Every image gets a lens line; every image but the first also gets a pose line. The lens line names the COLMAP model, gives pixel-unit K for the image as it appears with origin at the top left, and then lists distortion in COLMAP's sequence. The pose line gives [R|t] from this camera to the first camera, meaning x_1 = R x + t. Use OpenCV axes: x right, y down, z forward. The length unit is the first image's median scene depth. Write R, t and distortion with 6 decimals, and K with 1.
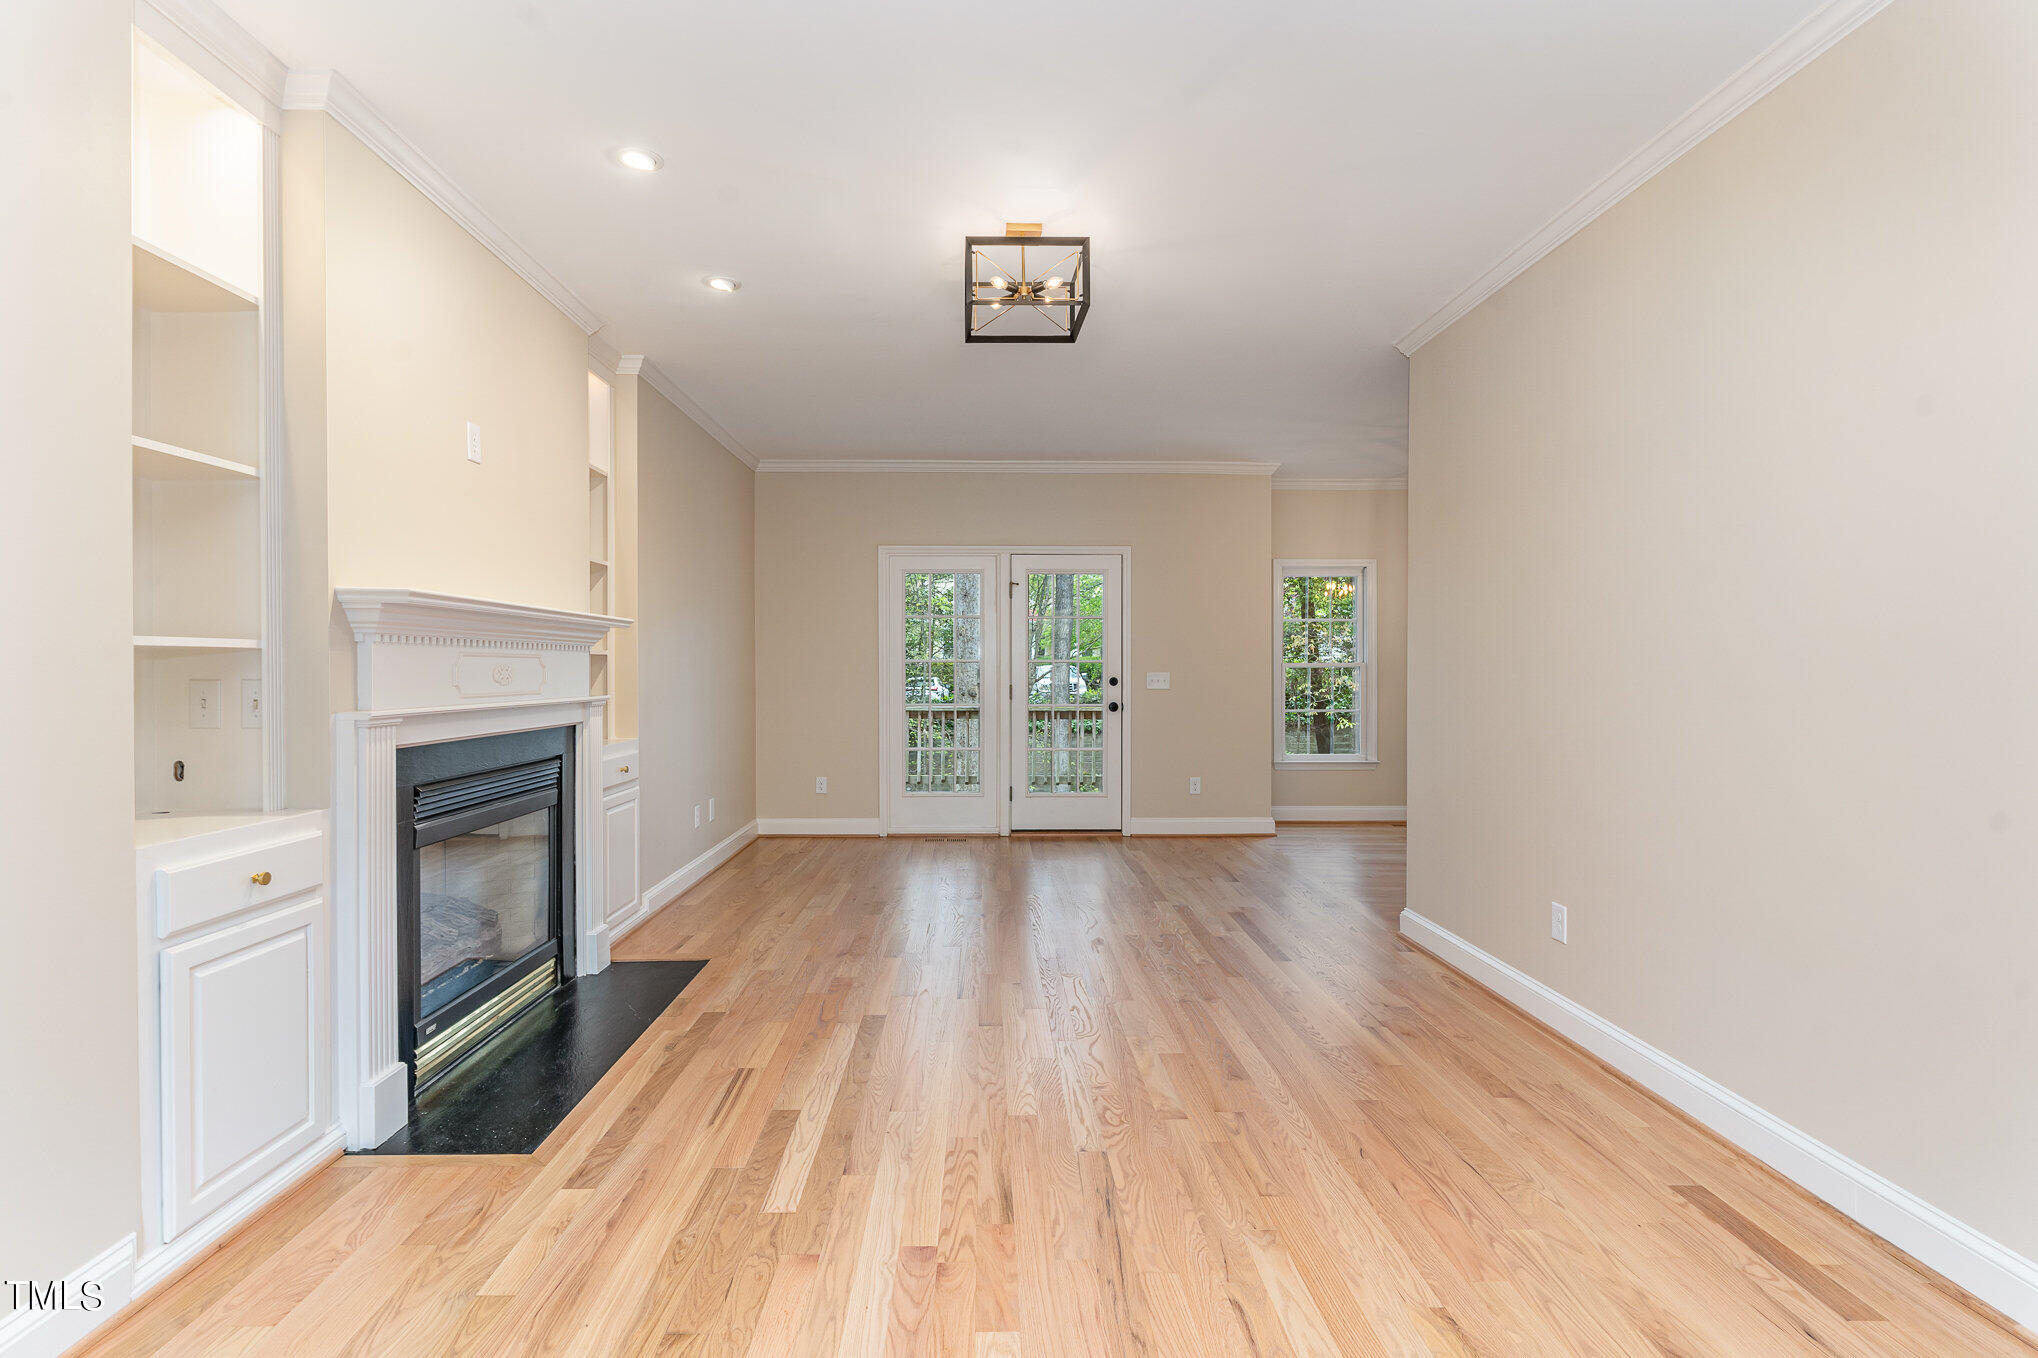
lens RADIAL K [[978.9, 0, 1017.4], [0, 978.9, 673.6], [0, 0, 1]] dist [-0.002891, 0.002094]
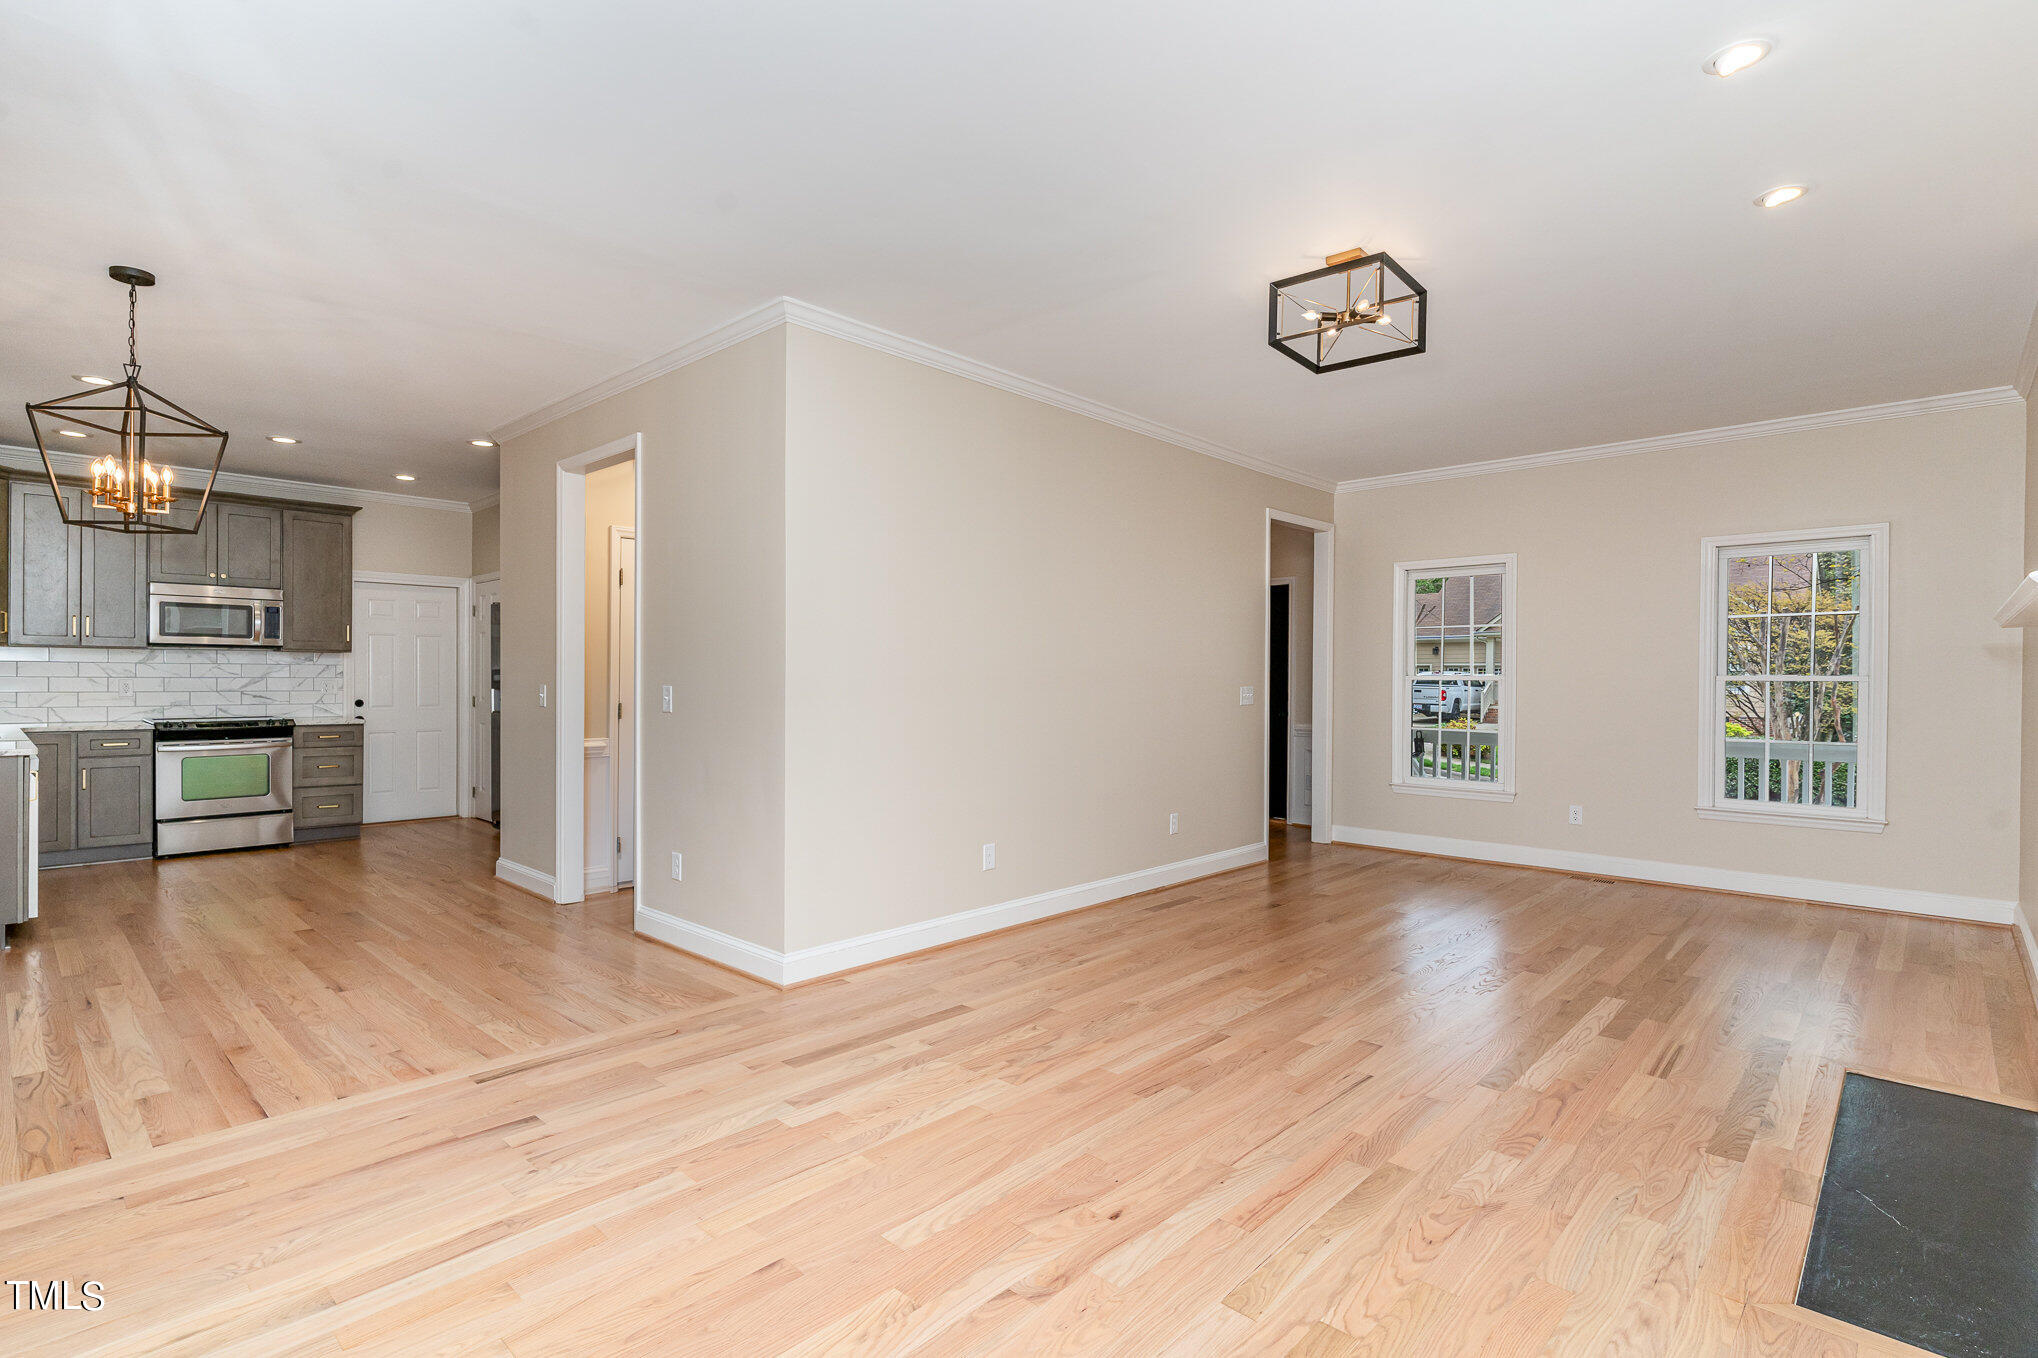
lens RADIAL K [[978.9, 0, 1006.1], [0, 978.9, 688.9], [0, 0, 1]] dist [-0.002891, 0.002094]
pose [[-0.705327, -0.010215, 0.708808, -0.537389], [0.001292, 0.999876, 0.015696, -0.011170], [-0.708881, 0.011987, -0.705226, 2.277647]]
